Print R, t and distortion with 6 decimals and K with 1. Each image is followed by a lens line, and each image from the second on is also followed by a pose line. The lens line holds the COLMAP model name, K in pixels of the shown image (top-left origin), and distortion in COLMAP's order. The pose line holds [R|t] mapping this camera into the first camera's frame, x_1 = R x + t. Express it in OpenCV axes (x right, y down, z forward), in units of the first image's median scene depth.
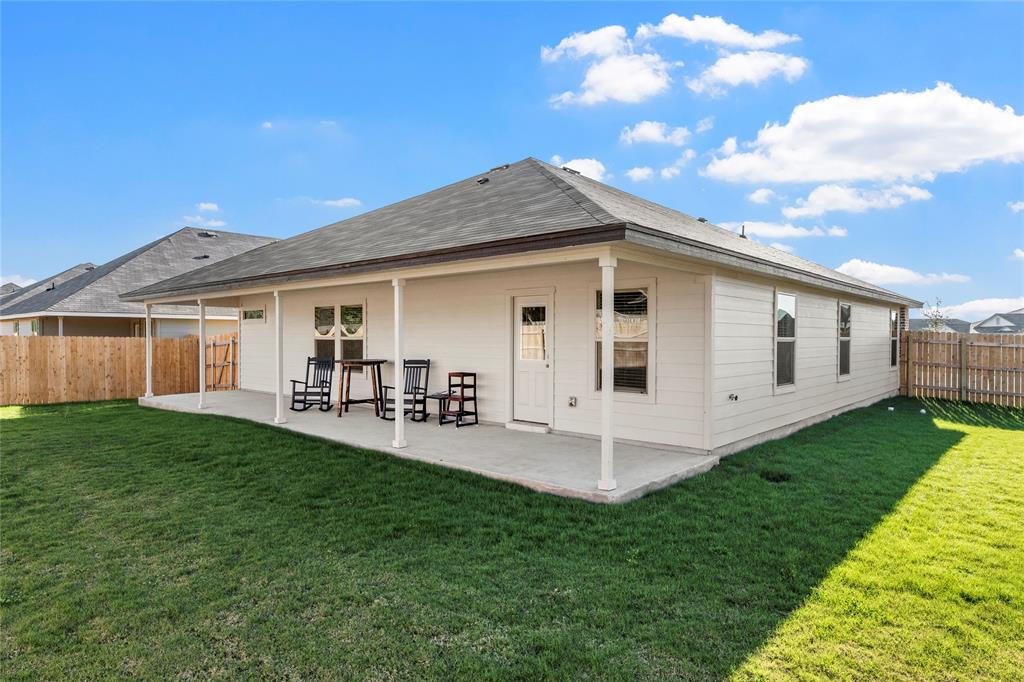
lens RADIAL K [[590.8, 0, 512.8], [0, 590.8, 339.7], [0, 0, 1]] dist [-0.005849, 0.000282]
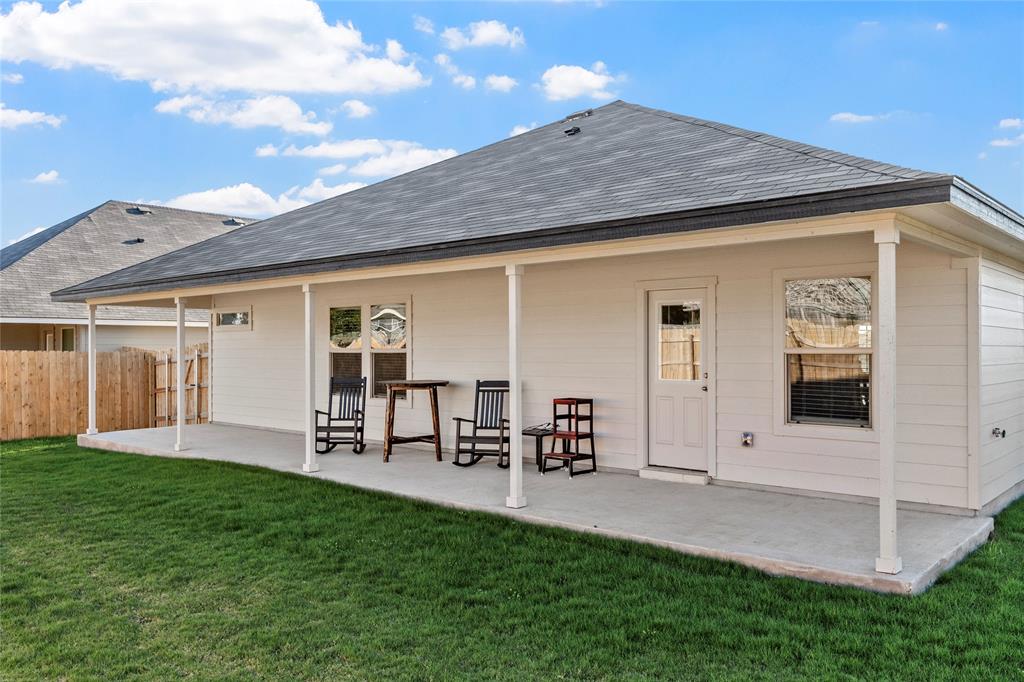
lens RADIAL K [[789.0, 0, 511.1], [0, 789.0, 342.8], [0, 0, 1]] dist [0.000665, 0.002957]
pose [[0.999987, -0.004645, 0.002237, -0.177985], [0.004671, 0.999916, -0.012128, -0.000085], [-0.002181, 0.012138, 0.999924, 0.060388]]
